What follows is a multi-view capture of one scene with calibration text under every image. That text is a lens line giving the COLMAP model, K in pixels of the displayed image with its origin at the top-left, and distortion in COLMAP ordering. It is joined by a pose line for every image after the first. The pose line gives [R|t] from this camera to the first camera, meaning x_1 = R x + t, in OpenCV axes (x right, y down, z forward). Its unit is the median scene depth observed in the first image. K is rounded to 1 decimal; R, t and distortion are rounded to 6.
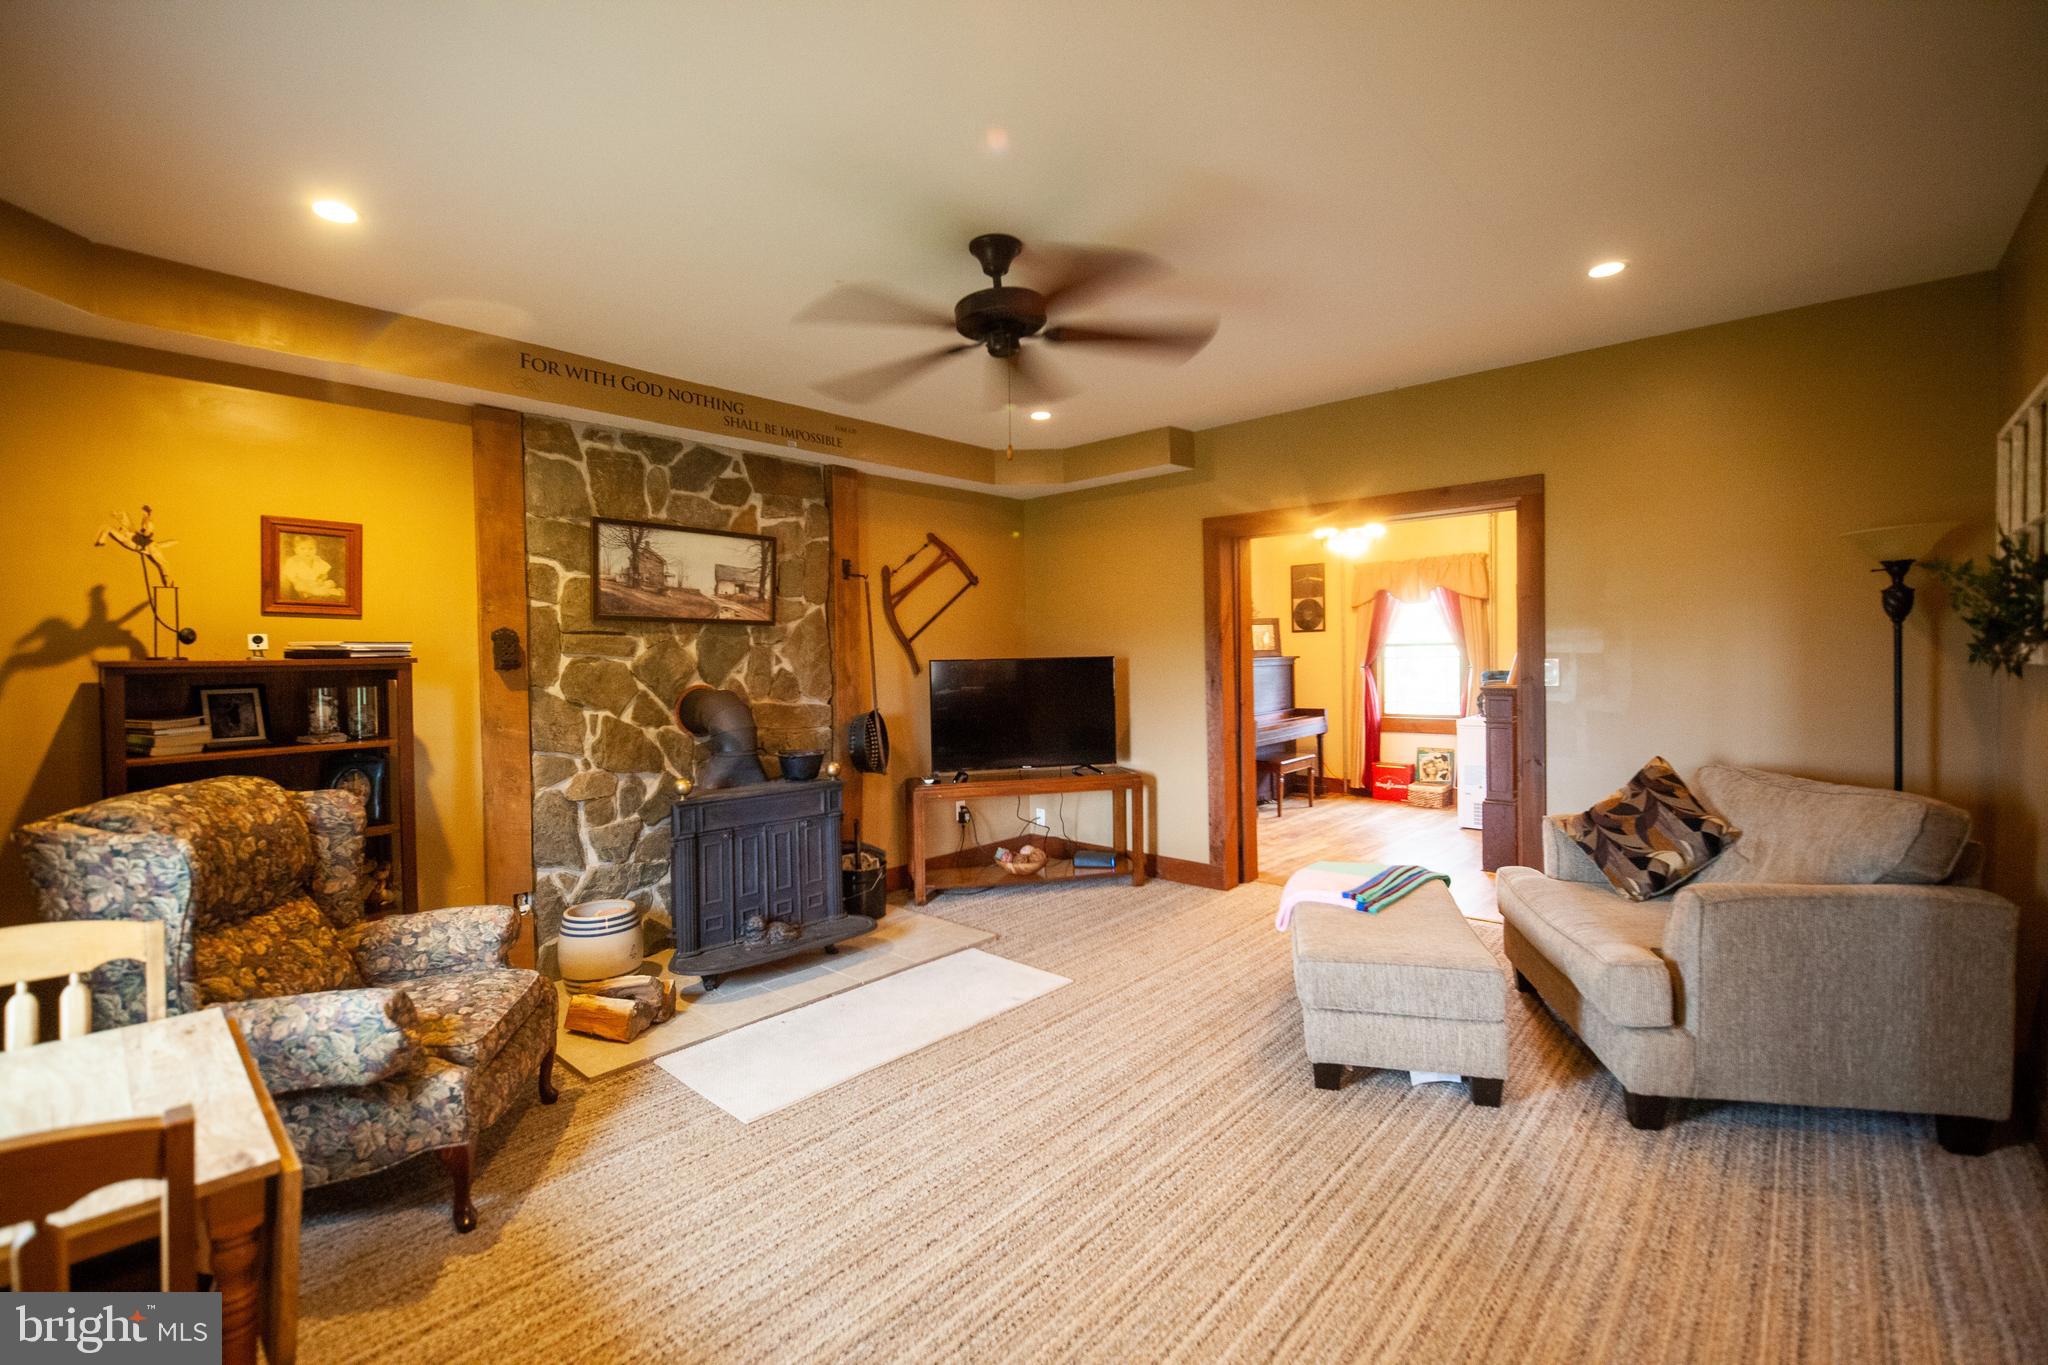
lens RADIAL K [[872.4, 0, 1027.7], [0, 872.4, 668.6], [0, 0, 1]] dist [-0.000246, -0.000306]
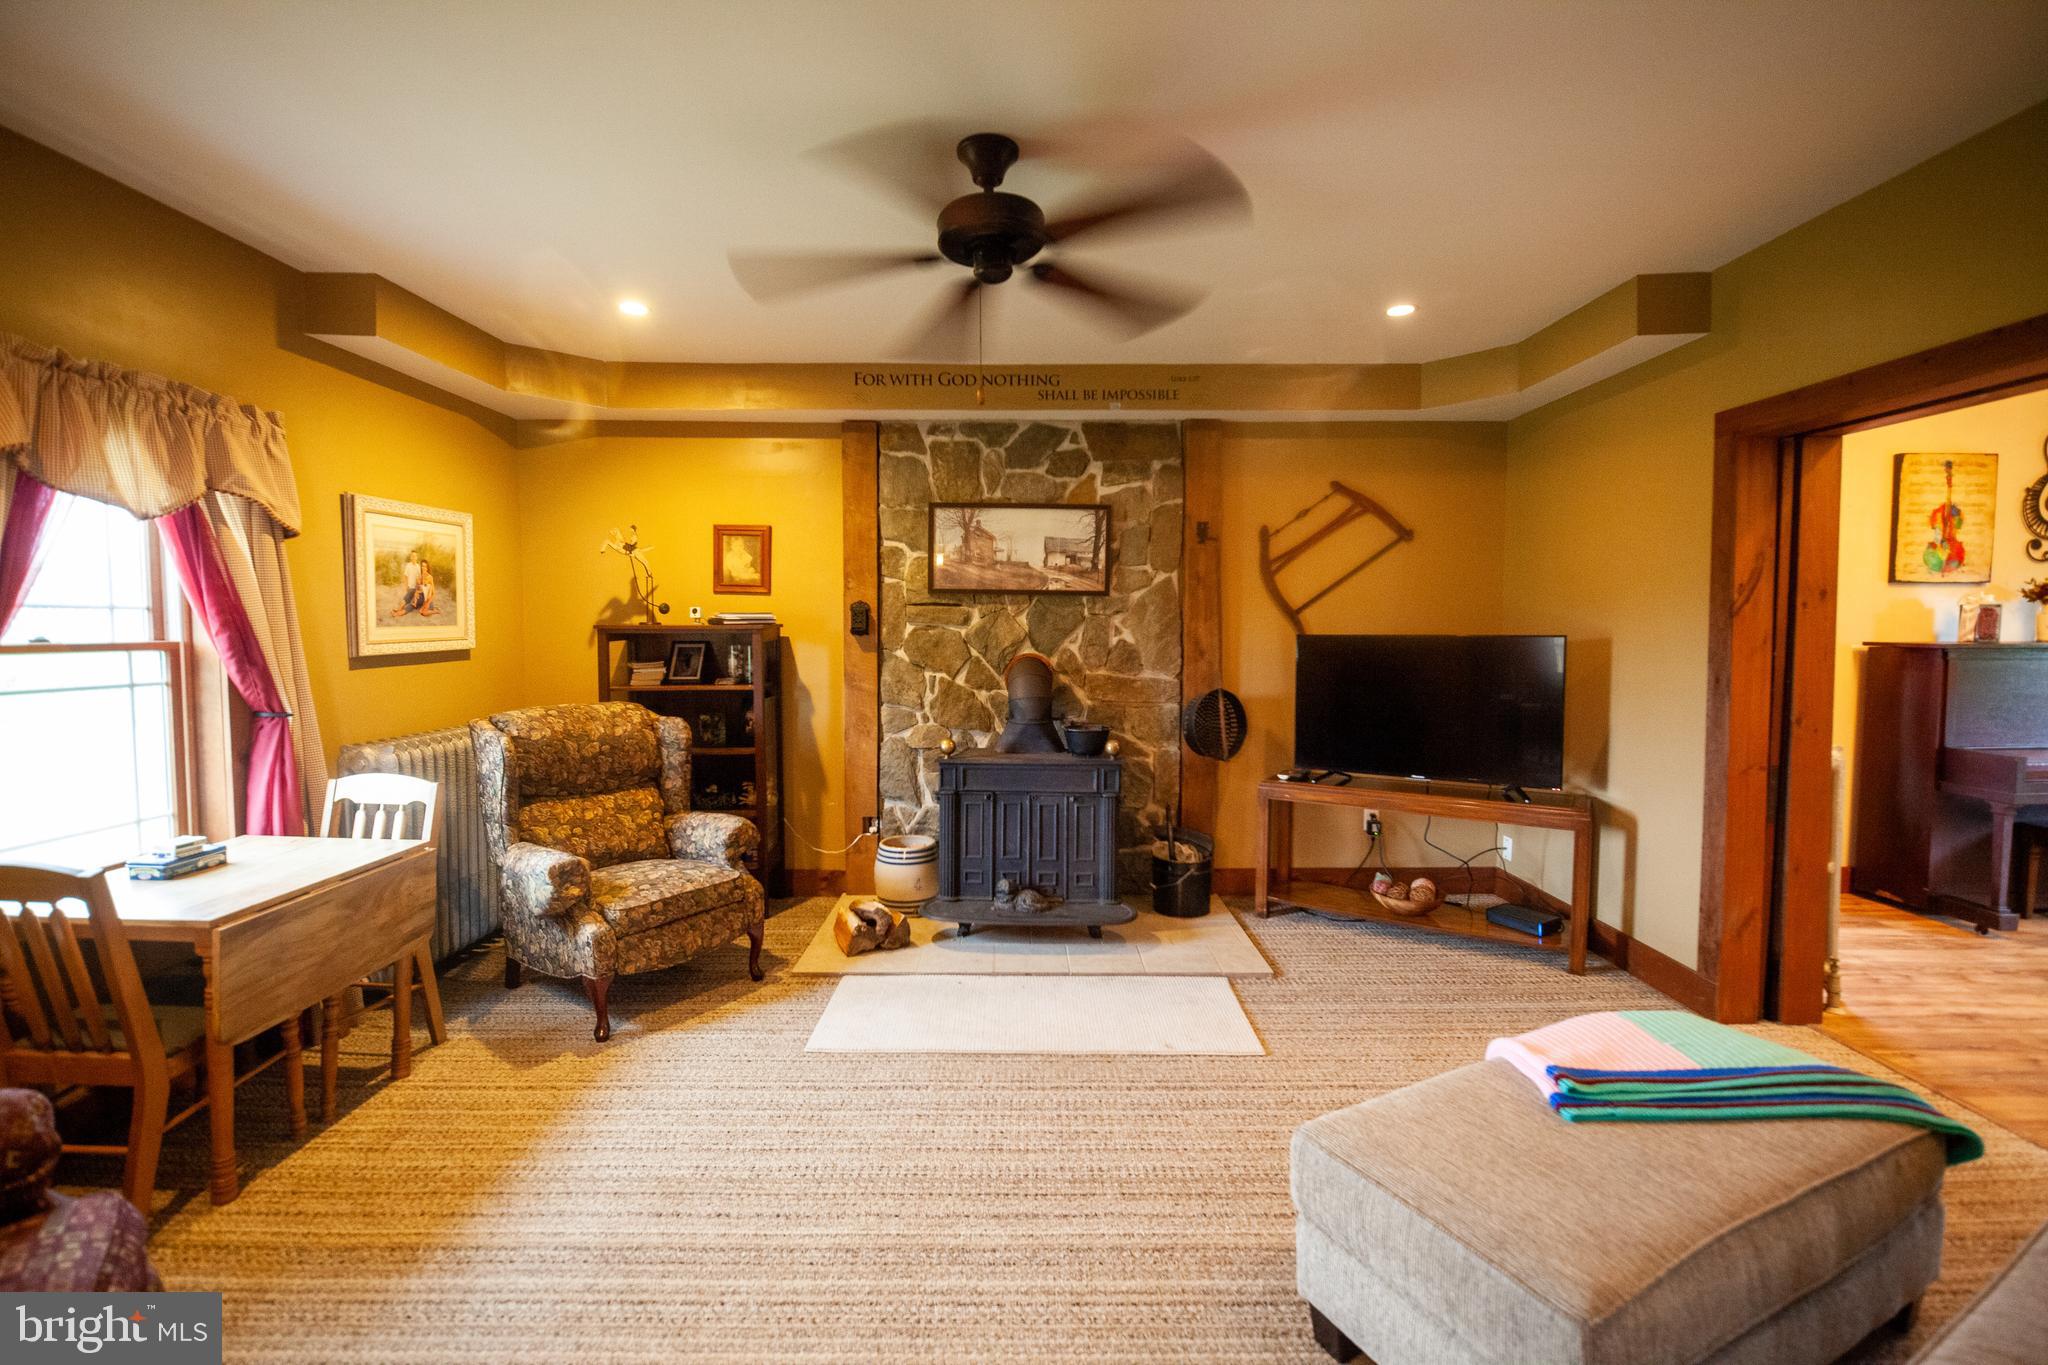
lens RADIAL K [[883.9, 0, 1027.9], [0, 883.9, 669.0], [0, 0, 1]] dist [-0.000204, 0.000008]
pose [[0.680567, 0.053009, -0.730766, 0.419911], [-0.023111, 0.998436, 0.050902, -0.017418], [0.732321, -0.017754, 0.680728, 0.284003]]
